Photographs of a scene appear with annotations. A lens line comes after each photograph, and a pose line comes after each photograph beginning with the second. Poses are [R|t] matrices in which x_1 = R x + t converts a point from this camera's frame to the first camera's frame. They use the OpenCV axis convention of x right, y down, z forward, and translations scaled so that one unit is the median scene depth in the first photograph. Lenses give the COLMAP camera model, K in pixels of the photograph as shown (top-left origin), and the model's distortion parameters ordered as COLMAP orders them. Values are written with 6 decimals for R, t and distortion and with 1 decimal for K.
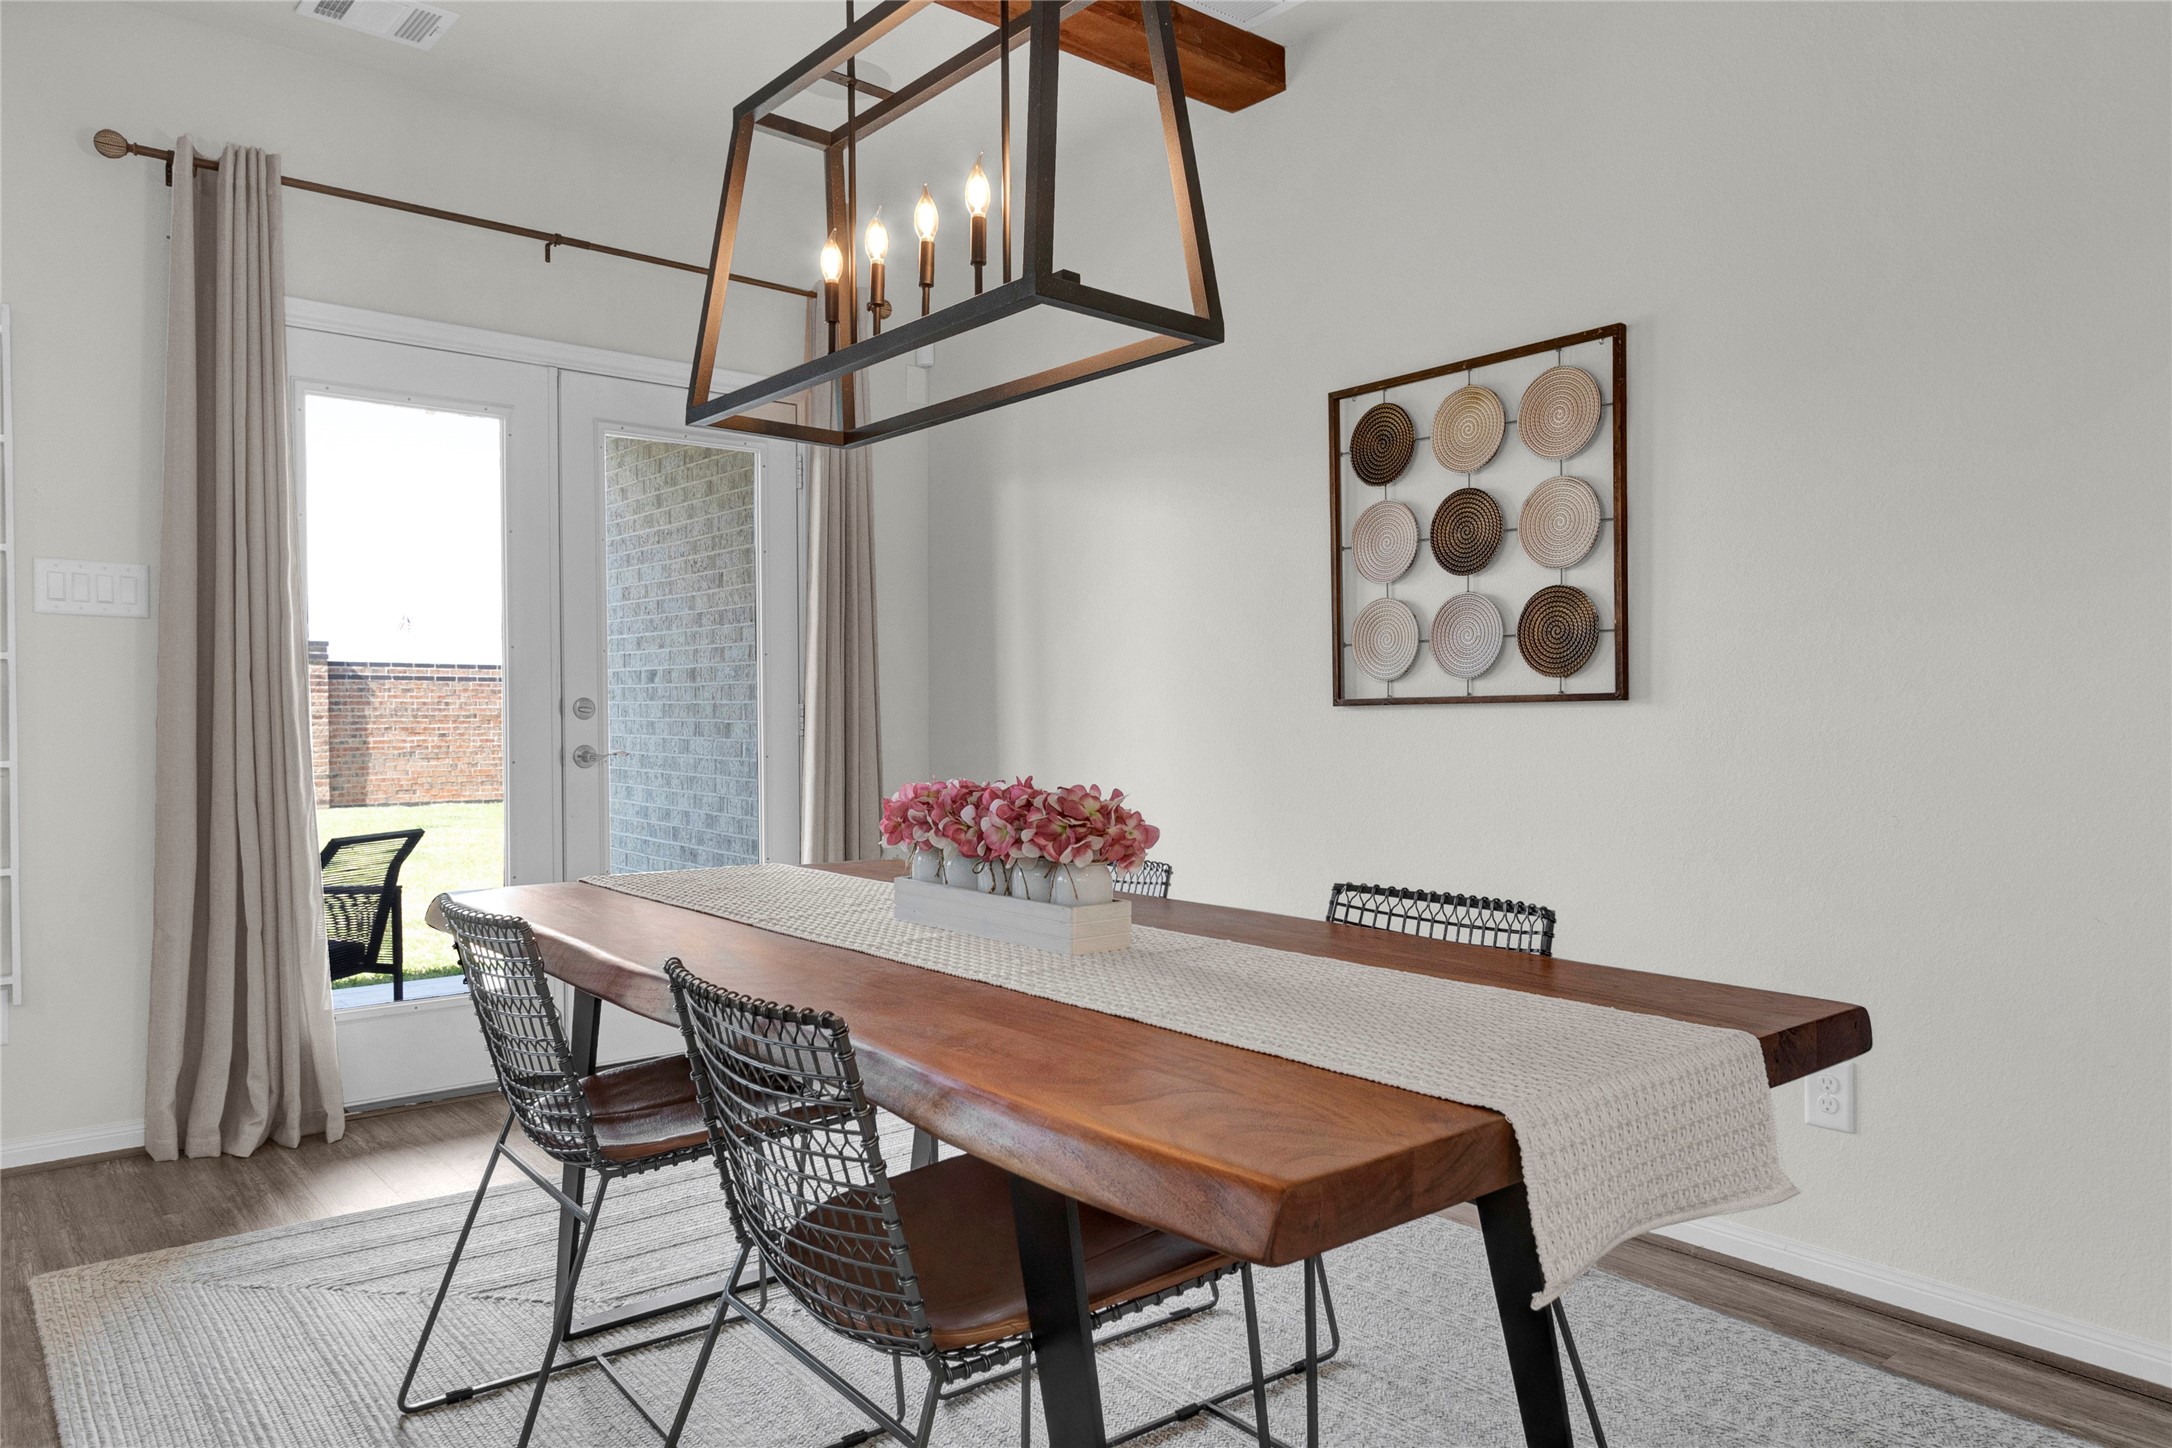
lens RADIAL K [[1413.2, 0, 1086.0], [0, 1413.2, 724.0], [0, 0, 1]] dist [0.019883, 0.000602]
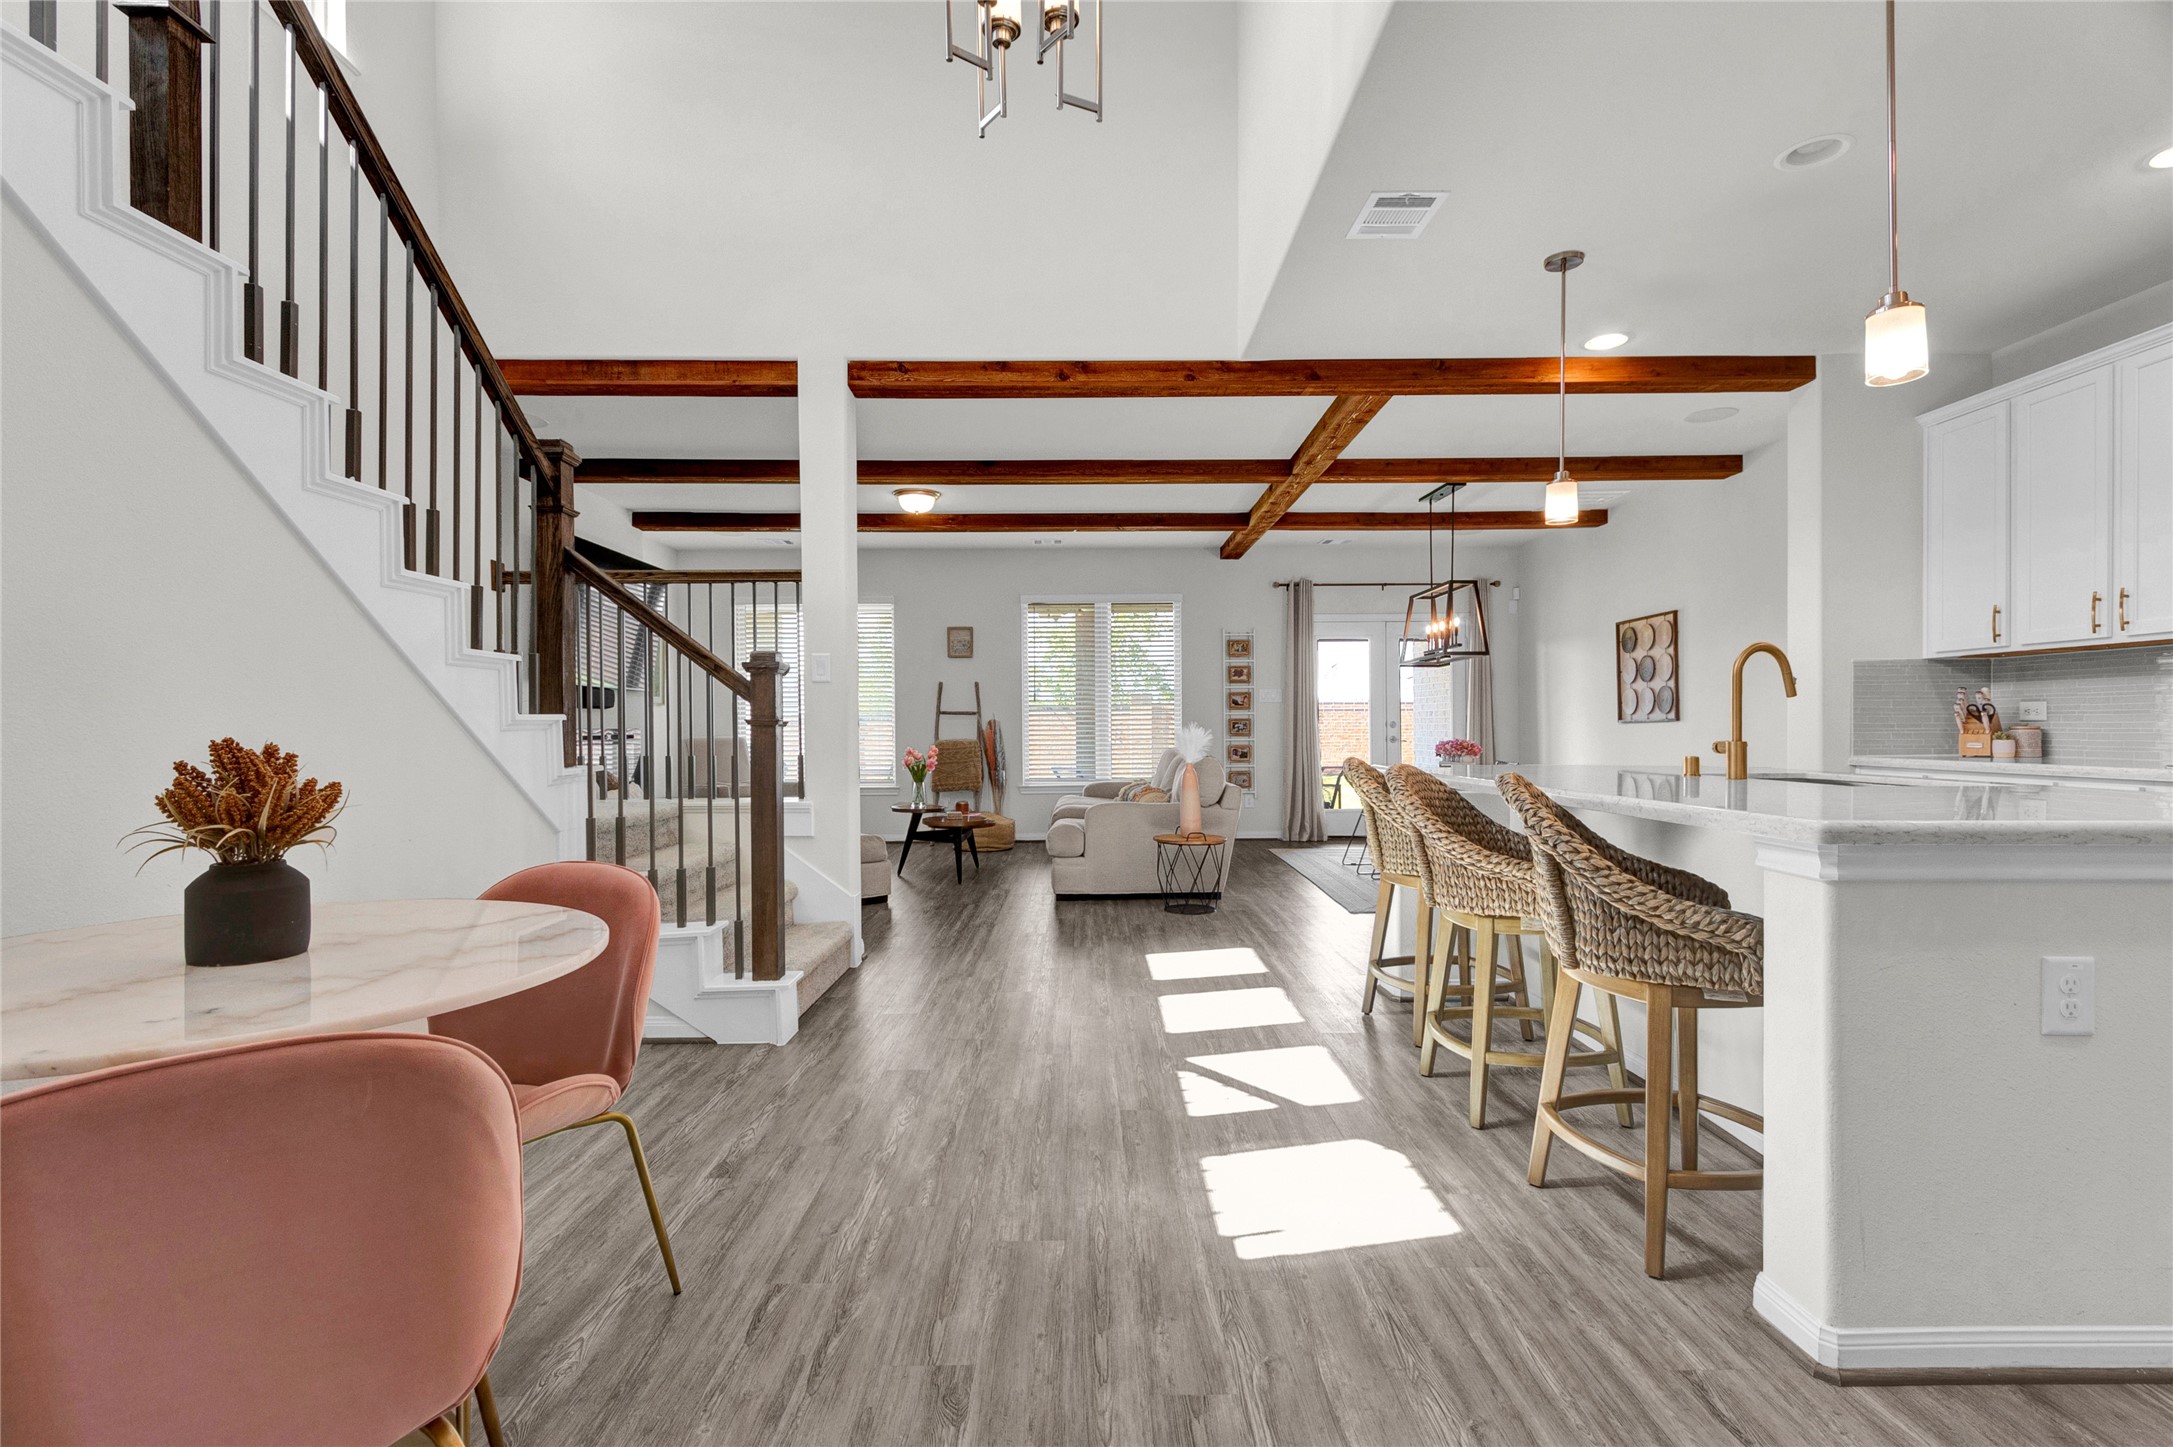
lens RADIAL K [[1003.3, 0, 1094.0], [0, 1003.3, 744.9], [0, 0, 1]] dist [-0.001764, -0.000490]
pose [[0.774373, 0.006404, -0.632697, 0.699086], [0.001782, 0.999923, 0.012302, 0.007506], [0.632727, -0.010654, 0.774301, -1.490720]]
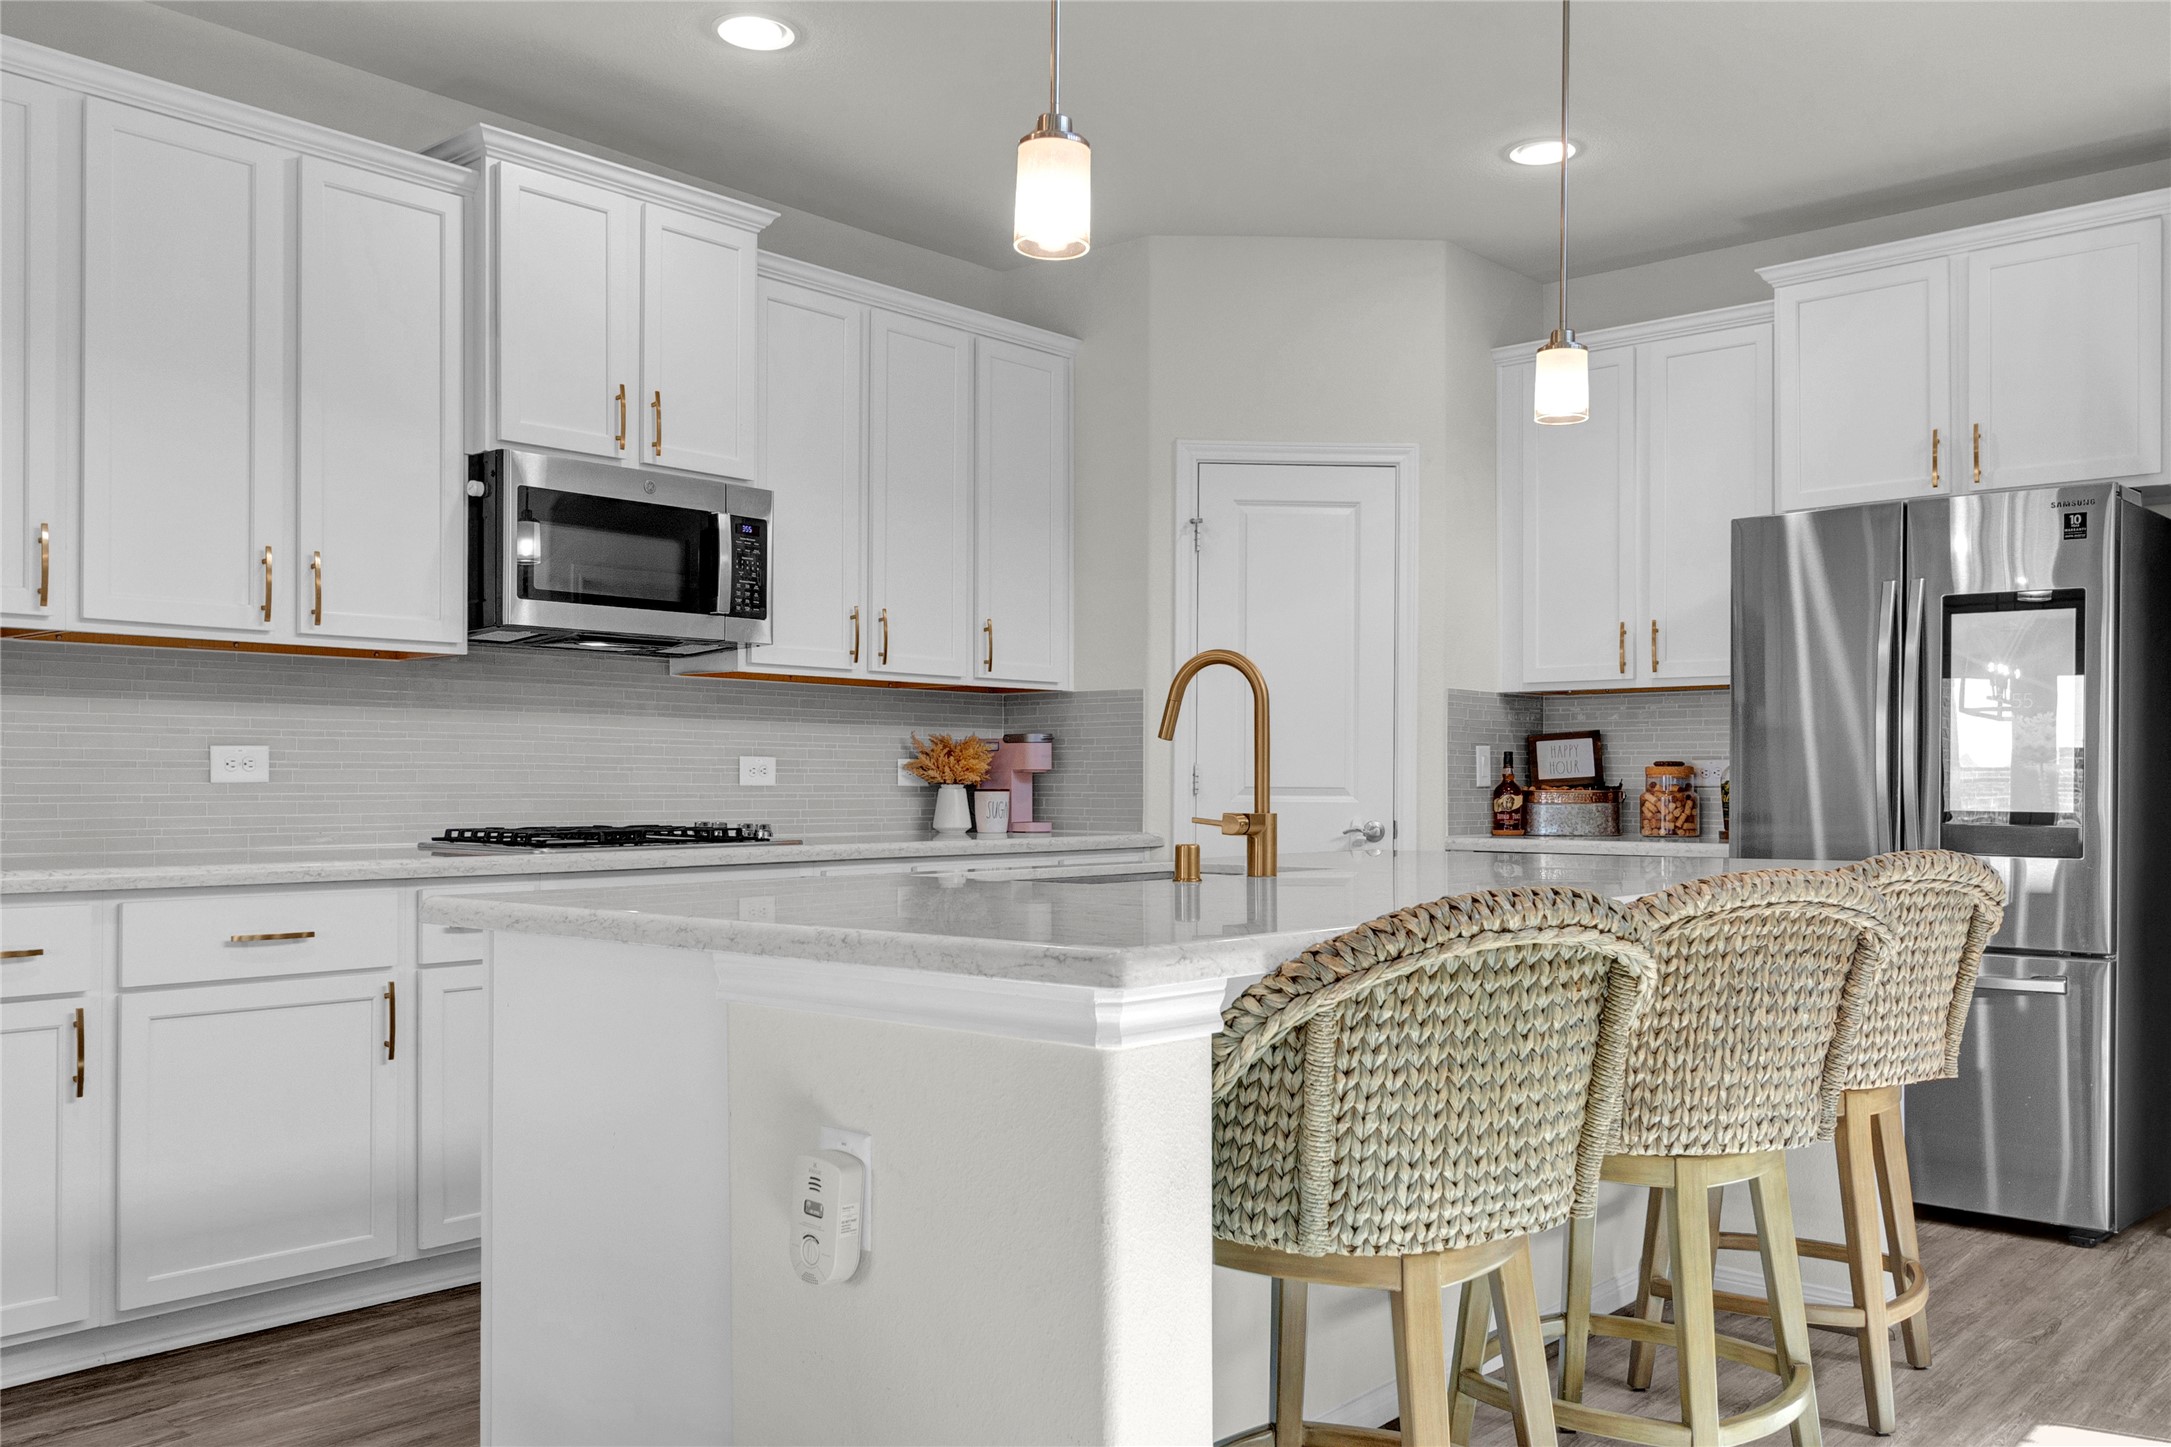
lens RADIAL K [[1772.3, 0, 1090.4], [0, 1772.3, 776.4], [0, 0, 1]] dist [0.010178, -0.004904]
pose [[-0.152429, 0.004106, 0.988306, -0.296436], [0.003373, 0.999988, -0.003634, -0.000652], [-0.988309, 0.002780, -0.152441, -0.260433]]
